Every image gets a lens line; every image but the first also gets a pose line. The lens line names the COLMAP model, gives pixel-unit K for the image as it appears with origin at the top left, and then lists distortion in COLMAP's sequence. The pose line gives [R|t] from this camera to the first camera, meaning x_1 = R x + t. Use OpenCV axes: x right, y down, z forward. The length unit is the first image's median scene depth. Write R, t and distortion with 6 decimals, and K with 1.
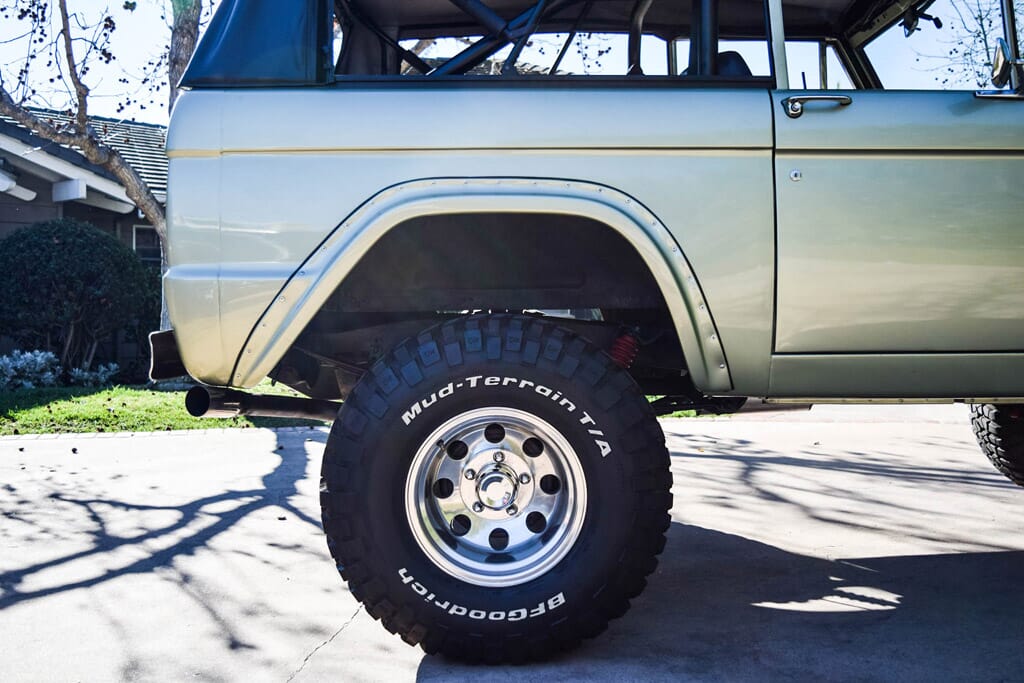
lens RADIAL K [[949.6, 0, 518.2], [0, 949.6, 340.2], [0, 0, 1]] dist [-0.067907, 0.000339]
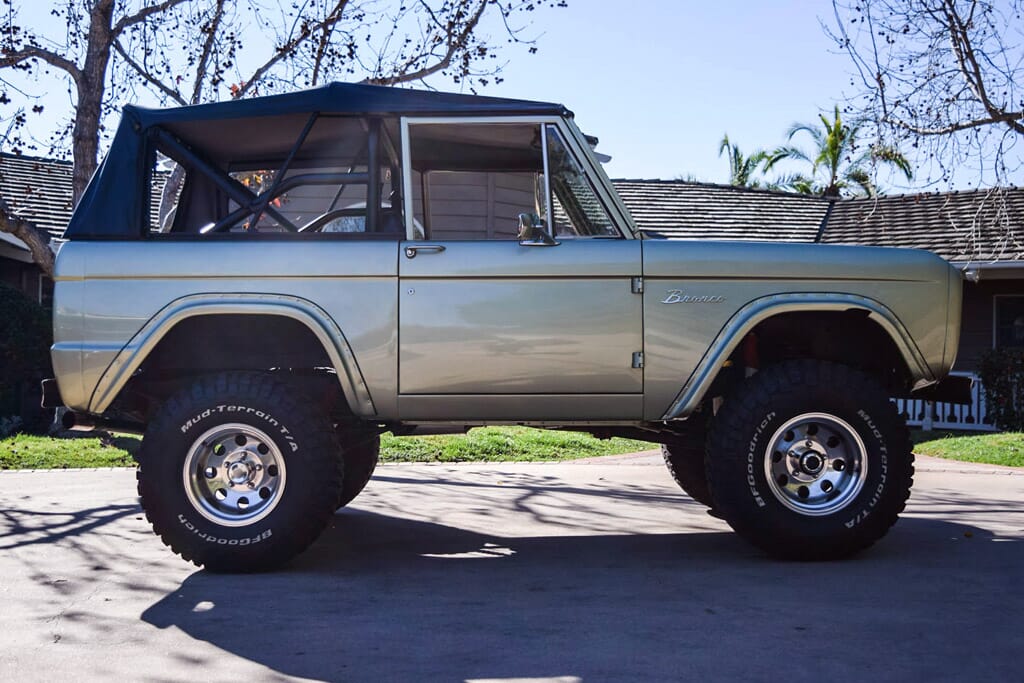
lens RADIAL K [[1215.0, 0, 512.8], [0, 1215.0, 327.4], [0, 0, 1]] dist [-0.056421, -0.016910]
pose [[0.999887, 0.002113, -0.014864, 0.497168], [-0.002996, 0.998213, -0.059682, 0.023441], [0.014711, 0.059720, 0.998107, -1.185369]]
